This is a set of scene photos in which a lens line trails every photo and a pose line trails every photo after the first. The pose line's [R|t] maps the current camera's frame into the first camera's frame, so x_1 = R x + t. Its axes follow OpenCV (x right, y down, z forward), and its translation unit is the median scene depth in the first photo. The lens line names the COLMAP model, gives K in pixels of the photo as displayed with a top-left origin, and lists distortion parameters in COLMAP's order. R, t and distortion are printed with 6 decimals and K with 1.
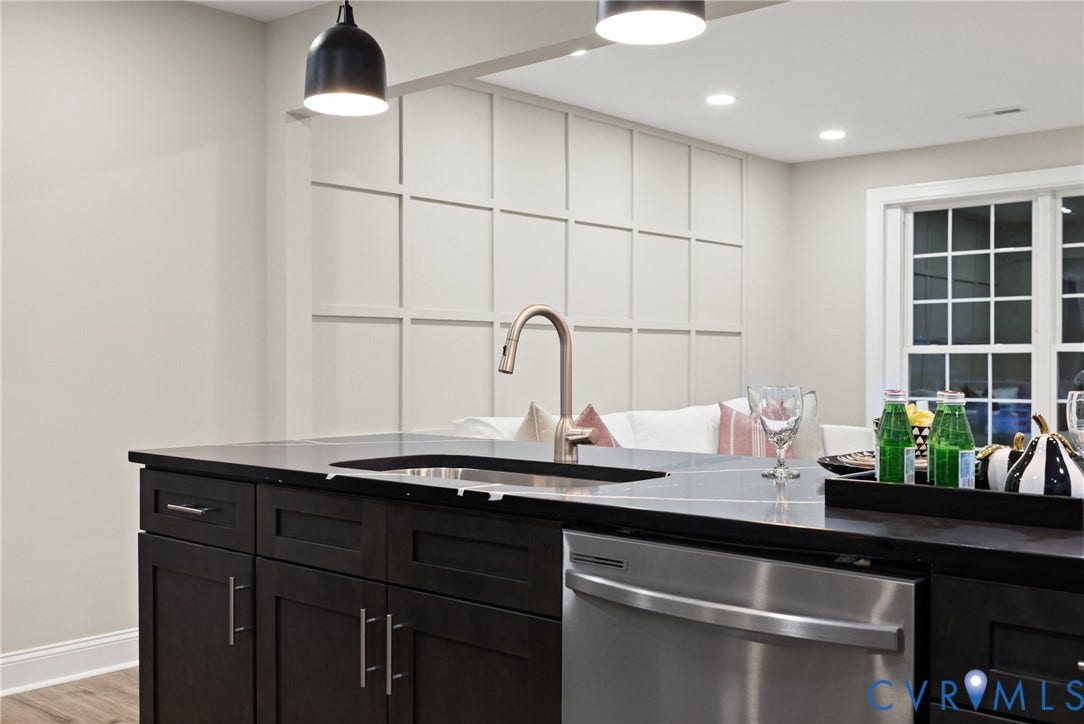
lens RADIAL K [[1114.2, 0, 542.0], [0, 1114.2, 362.0], [0, 0, 1]] dist [0.005681, 0.001259]
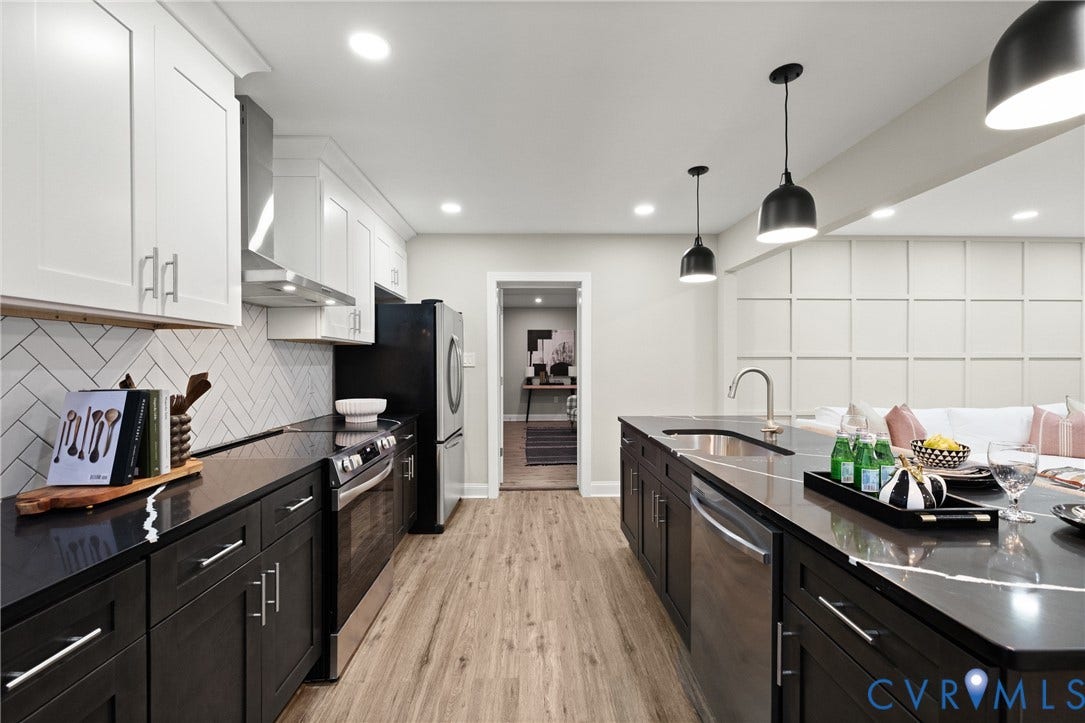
lens RADIAL K [[472.1, 0, 542.5], [0, 472.1, 361.5], [0, 0, 1]] dist [0.020703, 0.000189]
pose [[0.701248, -0.002345, -0.712914, 0.185050], [0.001853, 0.999997, -0.001466, -0.030479], [0.712915, -0.000293, 0.701250, 0.032591]]
